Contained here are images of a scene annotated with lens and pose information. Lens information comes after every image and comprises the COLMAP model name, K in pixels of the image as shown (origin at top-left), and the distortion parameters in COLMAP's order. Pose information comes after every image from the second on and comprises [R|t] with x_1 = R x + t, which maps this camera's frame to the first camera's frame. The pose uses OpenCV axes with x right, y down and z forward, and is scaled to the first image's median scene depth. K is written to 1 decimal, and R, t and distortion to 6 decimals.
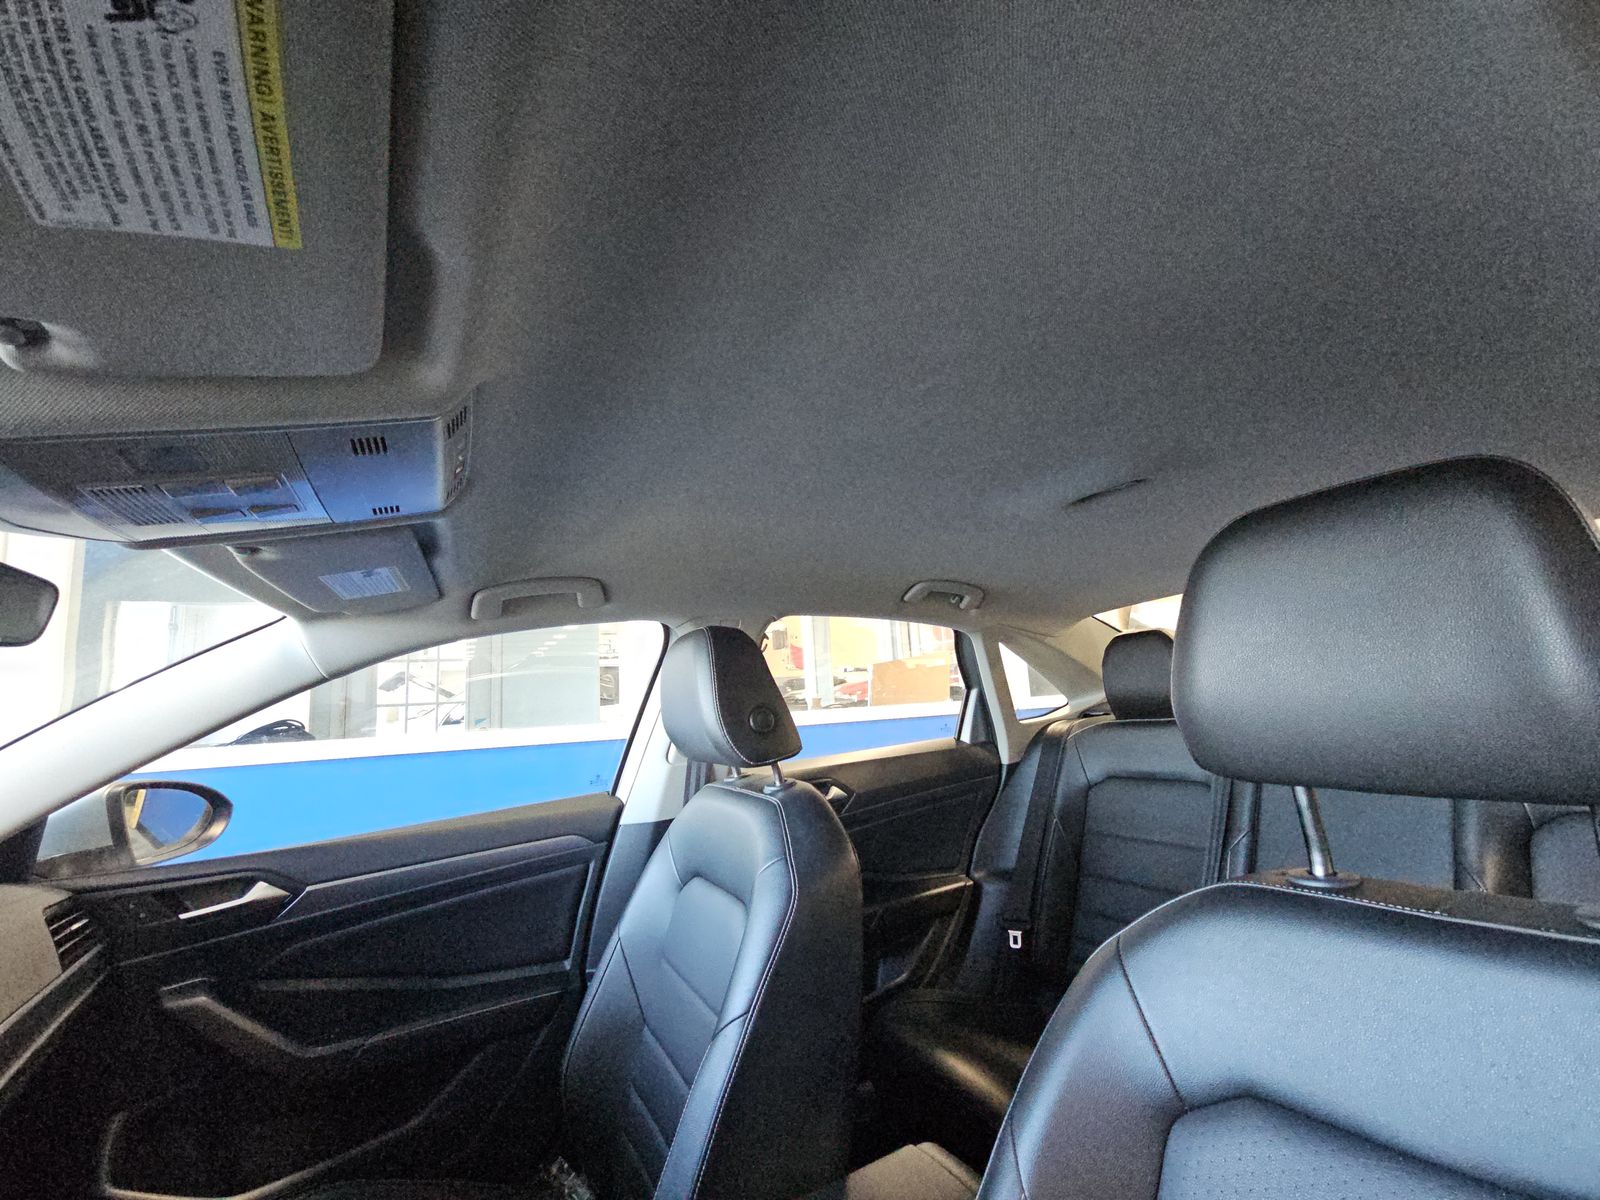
lens RADIAL K [[642.7, 0, 798.5], [0, 642.7, 616.4], [0, 0, 1]] dist [-0.000085, 0.000110]
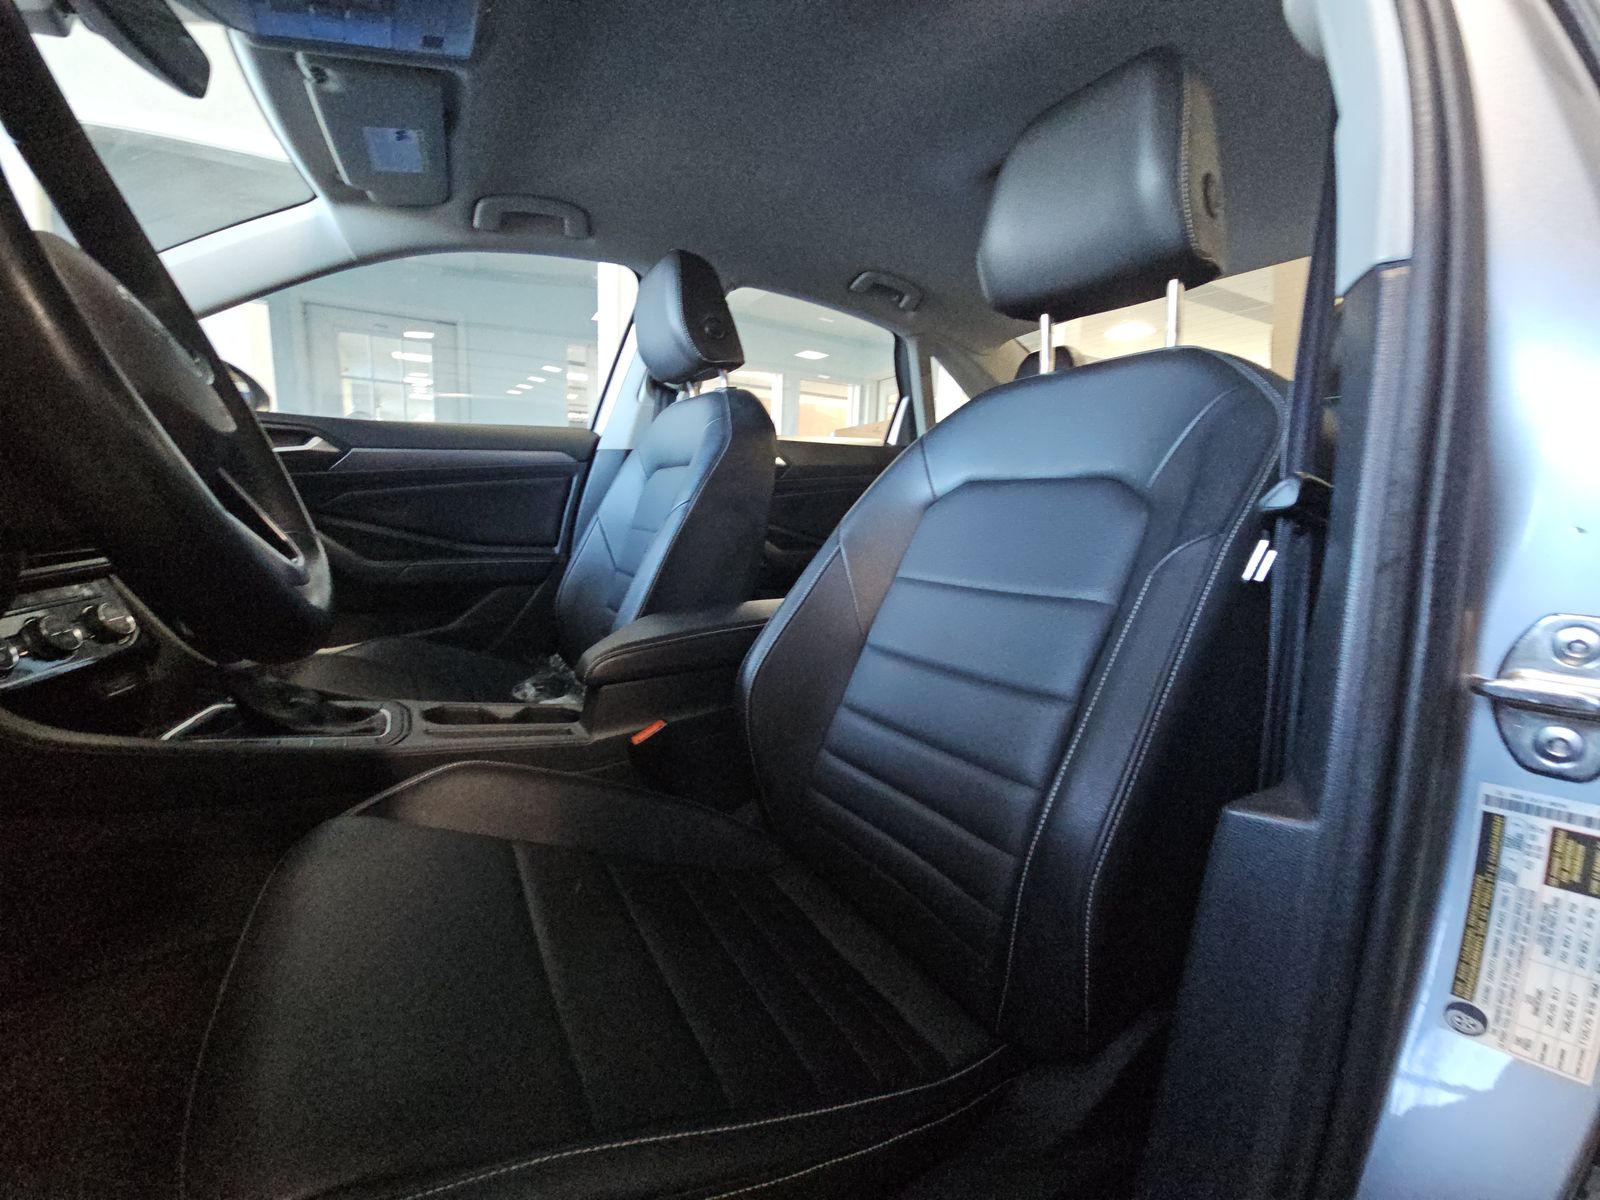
lens RADIAL K [[642.7, 0, 798.5], [0, 642.7, 616.4], [0, 0, 1]] dist [-0.000085, 0.000110]
pose [[0.994139, 0.085093, 0.066689, 0.053157], [-0.101240, 0.949148, 0.298108, 0.227009], [-0.037931, -0.303112, 0.952200, -0.300630]]
